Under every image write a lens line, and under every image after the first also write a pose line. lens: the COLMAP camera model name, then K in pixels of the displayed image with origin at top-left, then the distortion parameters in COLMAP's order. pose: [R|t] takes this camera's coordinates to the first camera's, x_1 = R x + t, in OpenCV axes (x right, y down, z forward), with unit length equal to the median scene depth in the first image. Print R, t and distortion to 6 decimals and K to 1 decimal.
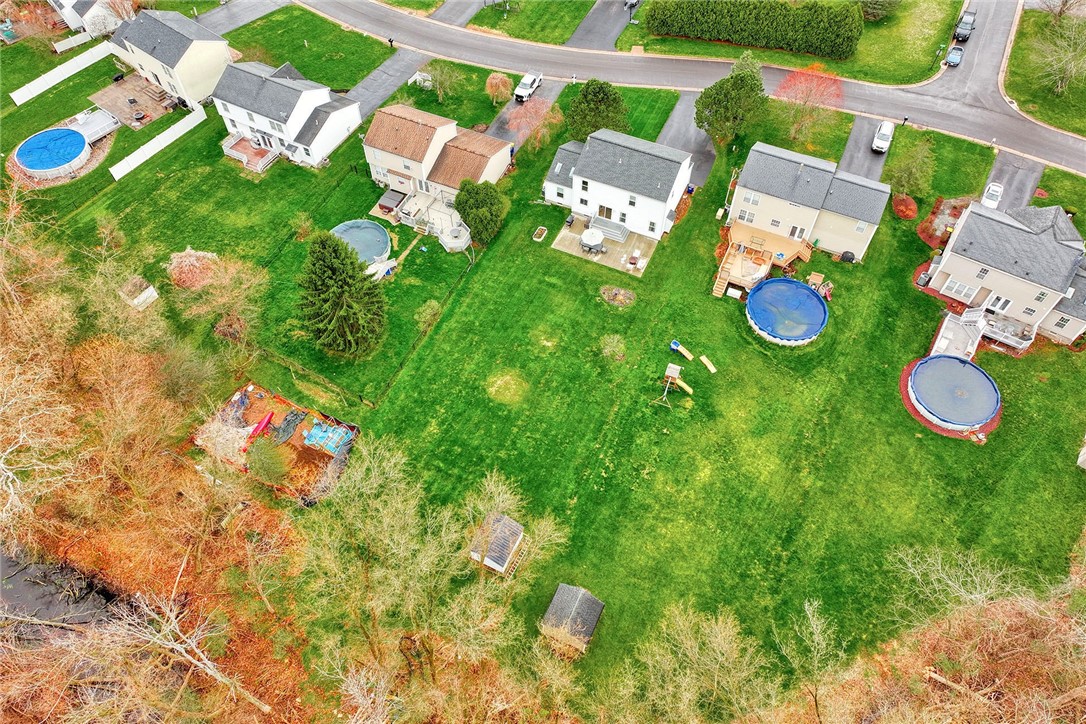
lens RADIAL K [[768.8, 0, 543.0], [0, 768.8, 362.0], [0, 0, 1]] dist [0.014078, 0.005868]
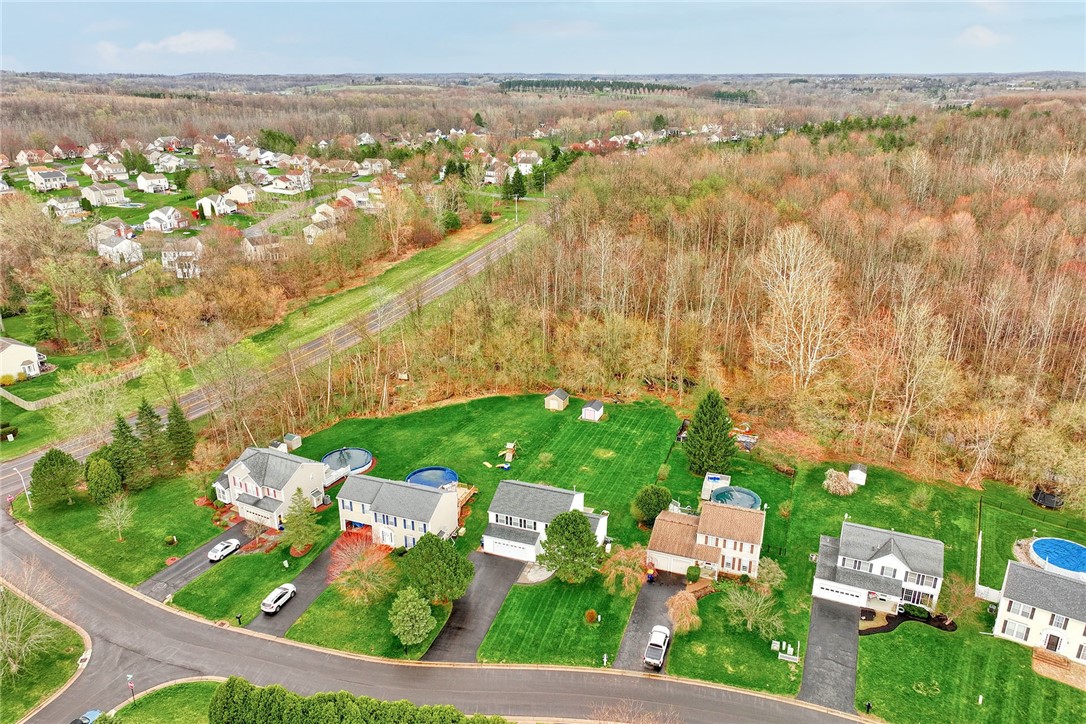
lens RADIAL K [[768.8, 0, 543.0], [0, 768.8, 362.0], [0, 0, 1]] dist [0.014078, 0.005868]
pose [[-0.995807, 0.028500, -0.086929, 0.217725], [-0.077397, 0.244115, 0.966653, -1.554577], [0.048770, 0.969327, -0.240886, 1.108450]]
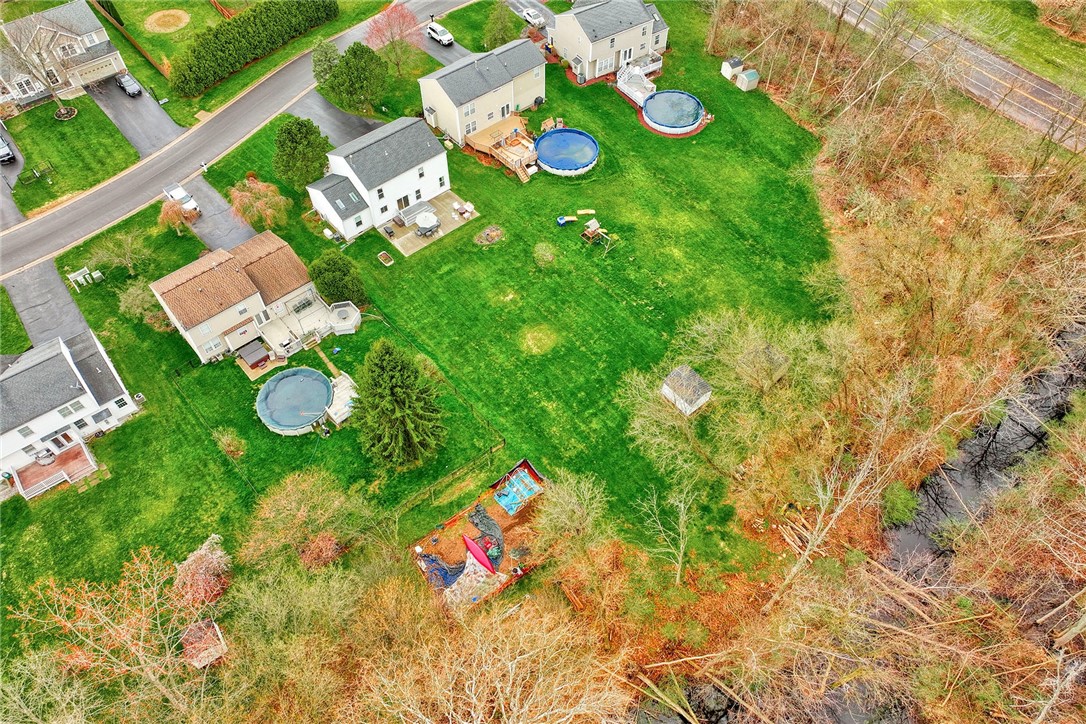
lens RADIAL K [[768.8, 0, 543.0], [0, 768.8, 362.0], [0, 0, 1]] dist [0.014078, 0.005868]
pose [[0.404042, -0.731749, 0.548901, -0.597990], [0.744859, 0.611505, 0.266921, -0.208952], [-0.530975, 0.301007, 0.792124, 0.144491]]
